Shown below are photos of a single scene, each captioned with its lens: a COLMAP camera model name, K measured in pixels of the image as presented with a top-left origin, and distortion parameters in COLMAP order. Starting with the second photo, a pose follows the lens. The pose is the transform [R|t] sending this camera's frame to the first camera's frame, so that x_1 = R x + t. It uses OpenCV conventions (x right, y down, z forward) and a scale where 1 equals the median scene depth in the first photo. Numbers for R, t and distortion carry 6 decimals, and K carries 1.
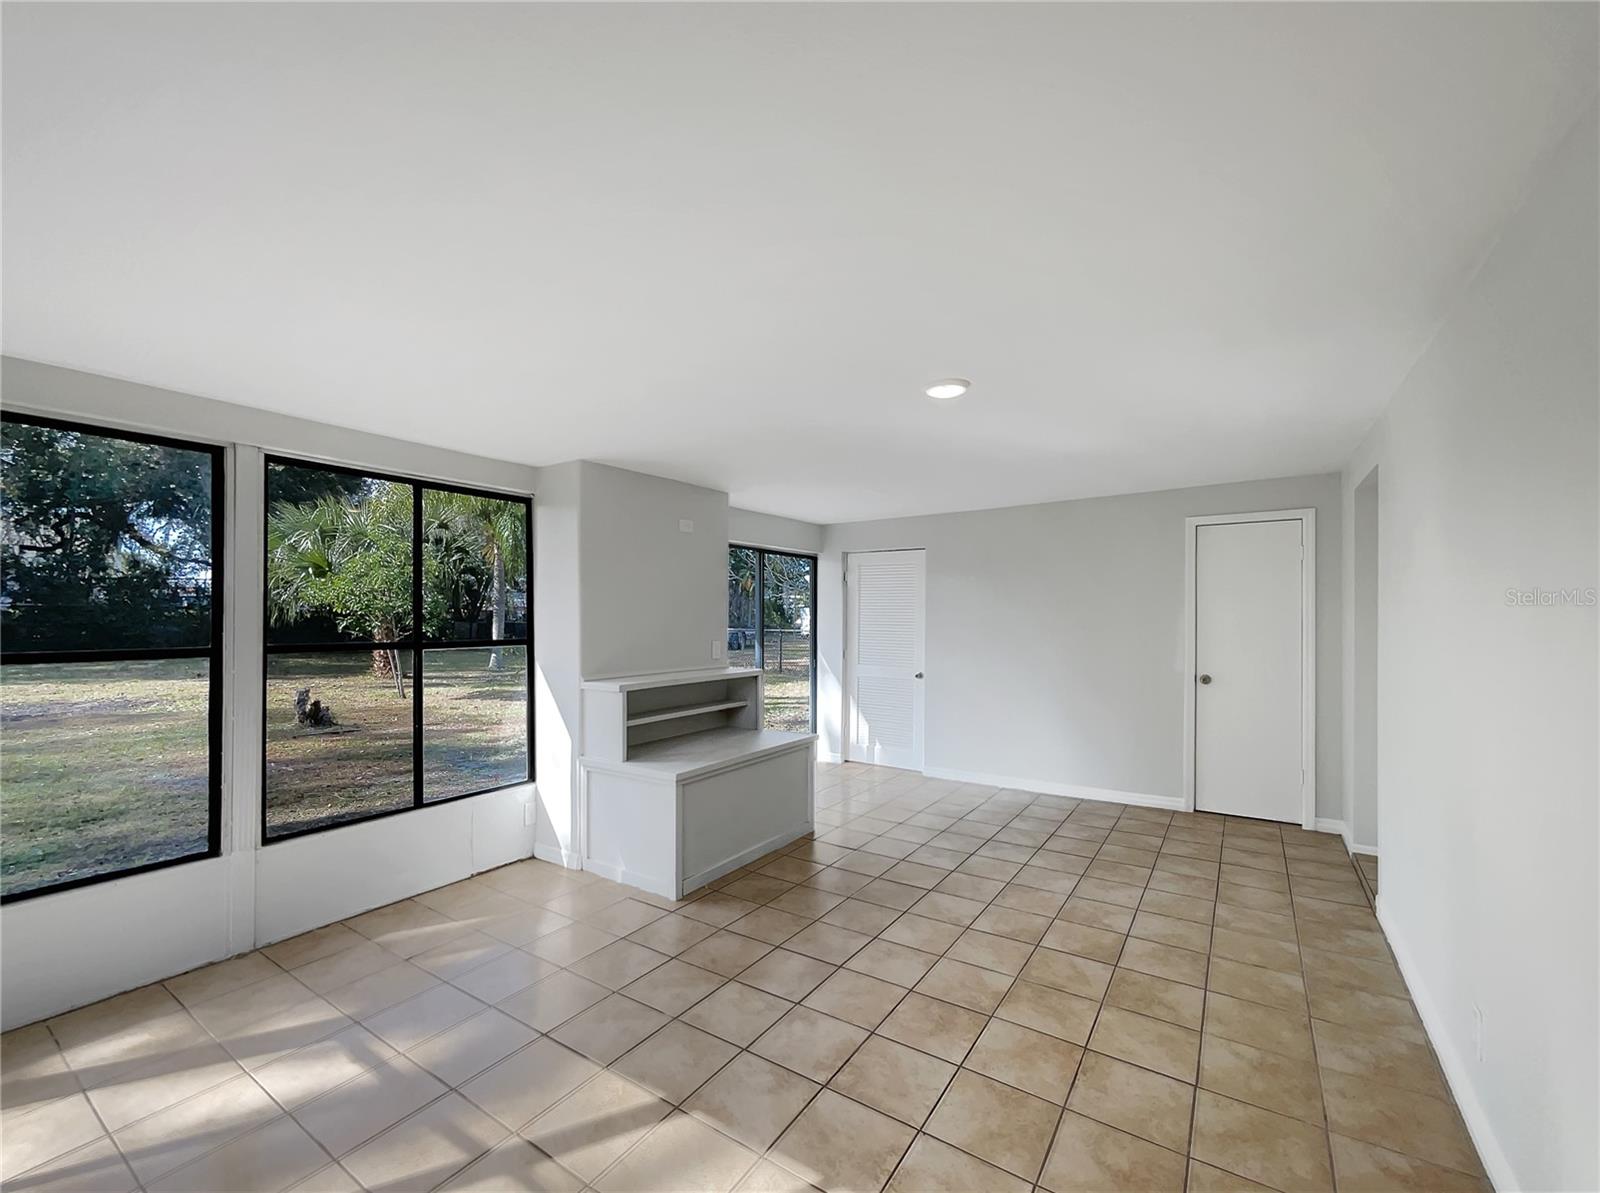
lens RADIAL K [[662.1, 0, 800.0], [0, 662.1, 596.5], [0, 0, 1]] dist [-0.001550, 0.000492]
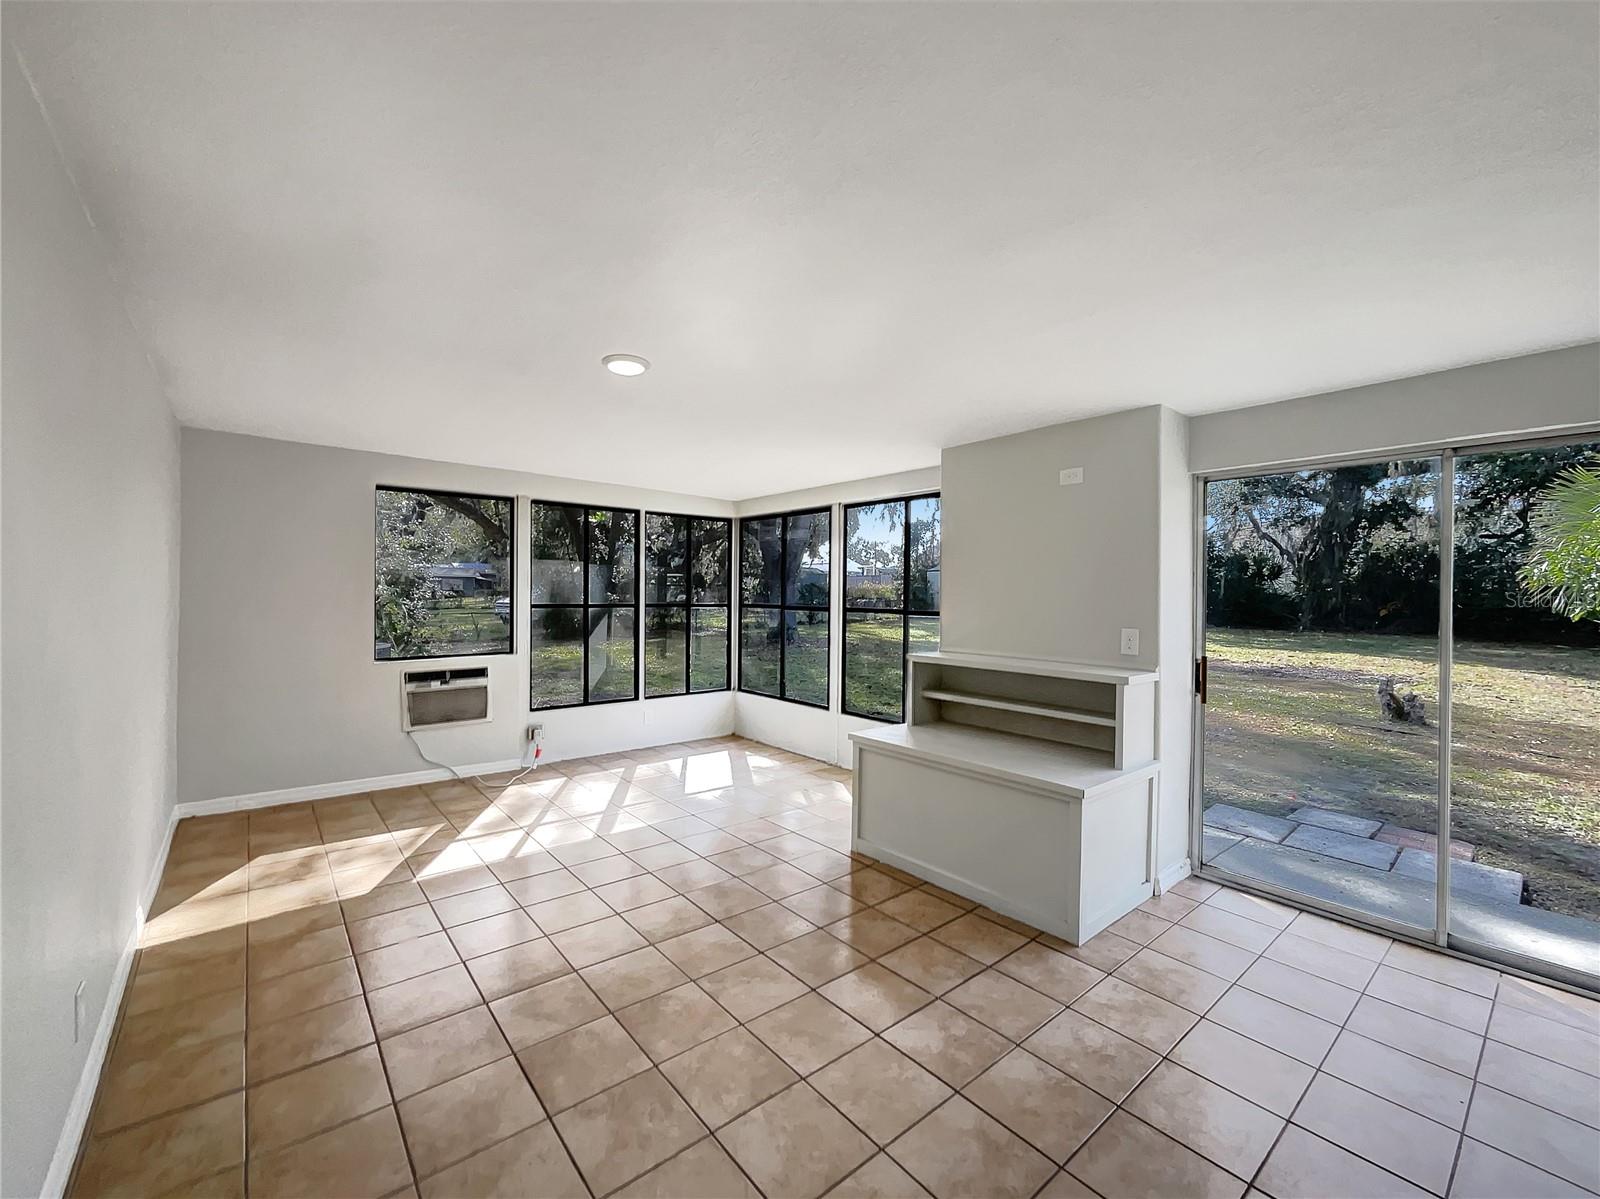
lens RADIAL K [[662.1, 0, 800.0], [0, 662.1, 599.5], [0, 0, 1]] dist [-0.001550, 0.000492]
pose [[-0.282357, 0.005320, -0.959295, 1.053248], [0.019325, 0.999813, -0.000144, 0.052344], [0.959115, -0.018579, -0.282407, 1.465852]]
